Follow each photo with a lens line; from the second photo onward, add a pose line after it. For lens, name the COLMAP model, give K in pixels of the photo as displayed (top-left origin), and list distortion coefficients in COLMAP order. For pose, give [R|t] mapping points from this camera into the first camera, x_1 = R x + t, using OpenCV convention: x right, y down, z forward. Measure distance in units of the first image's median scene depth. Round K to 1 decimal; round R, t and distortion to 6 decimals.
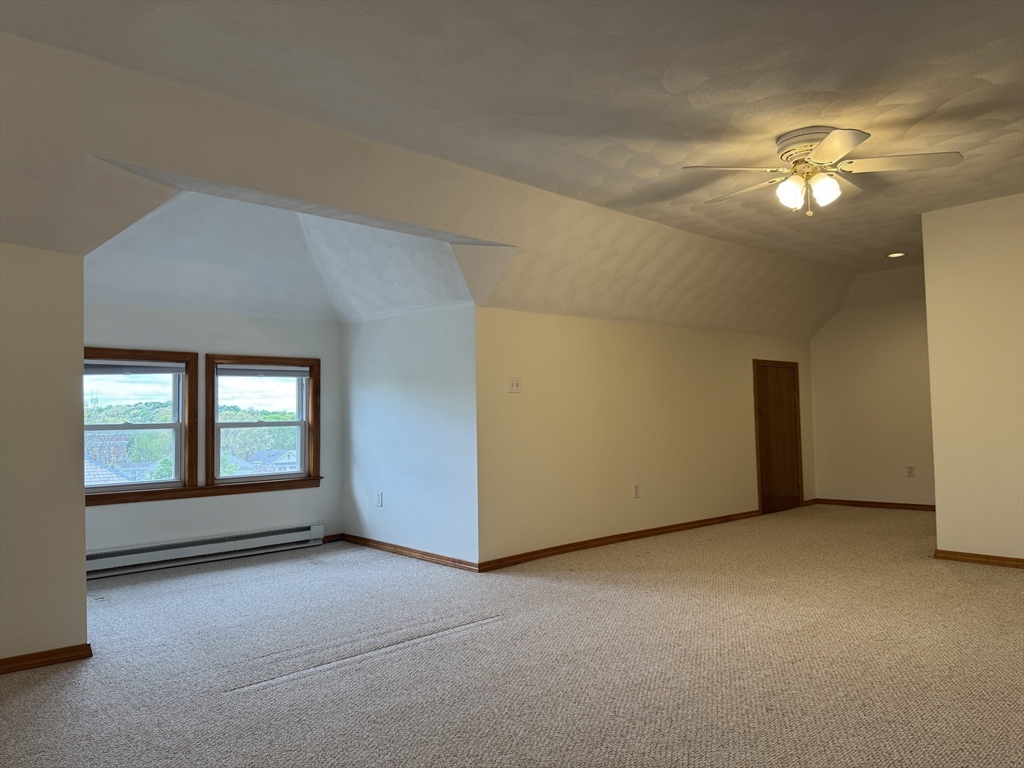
lens RADIAL K [[725.7, 0, 516.8], [0, 725.7, 387.5], [0, 0, 1]] dist [0.058092, -0.079215]
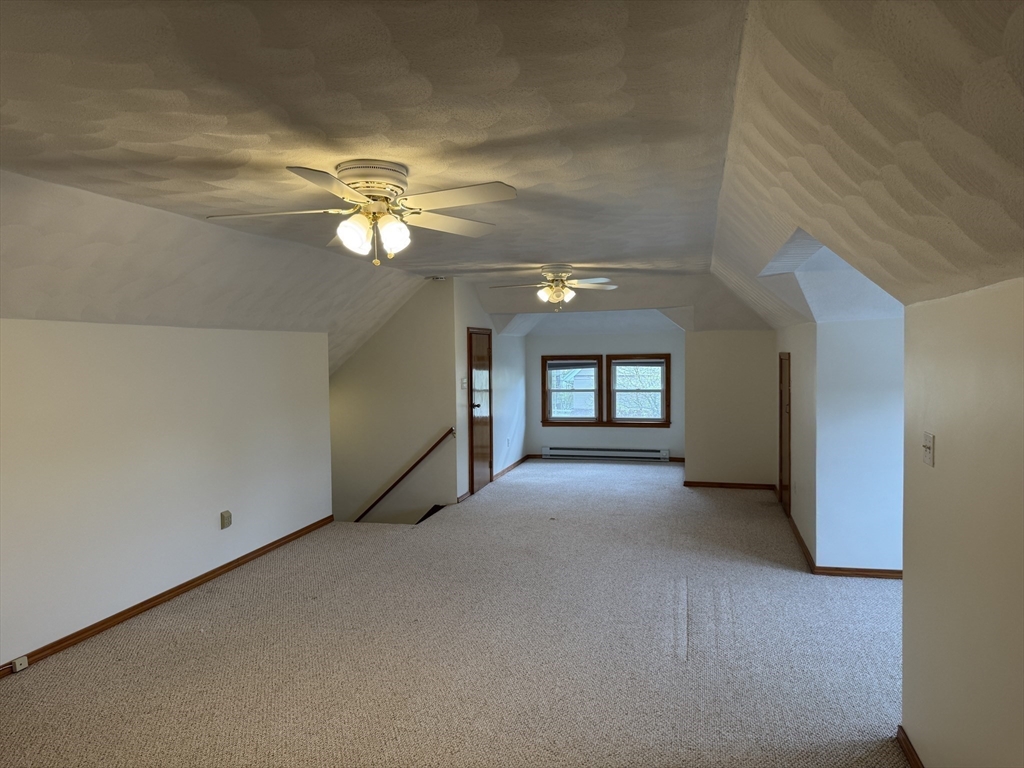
lens RADIAL K [[725.7, 0, 516.8], [0, 725.7, 387.5], [0, 0, 1]] dist [0.058092, -0.079215]
pose [[-0.845566, 0.054299, -0.531102, 0.774725], [0.049338, 0.998505, 0.023534, -0.107517], [0.531586, -0.006304, -0.846981, 1.956014]]
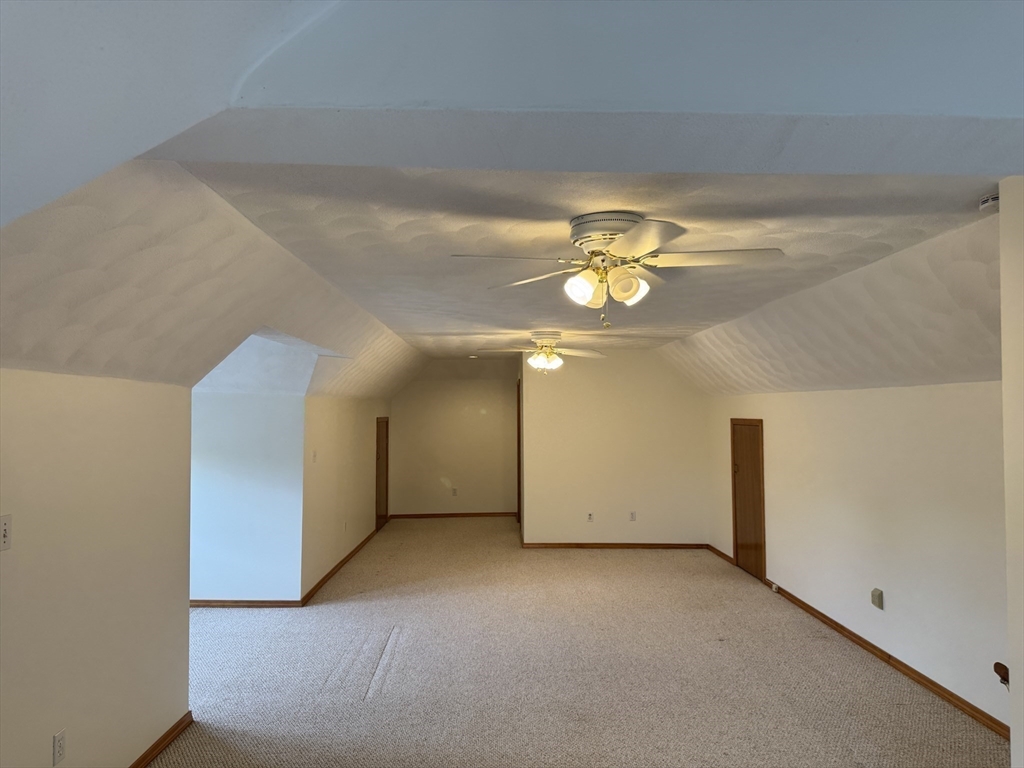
lens RADIAL K [[725.7, 0, 516.8], [0, 725.7, 387.5], [0, 0, 1]] dist [0.058092, -0.079215]
pose [[0.667208, 0.038081, 0.743898, -1.110856], [-0.039040, 0.999107, -0.016130, -0.178493], [-0.743848, -0.018280, 0.668099, -0.189771]]
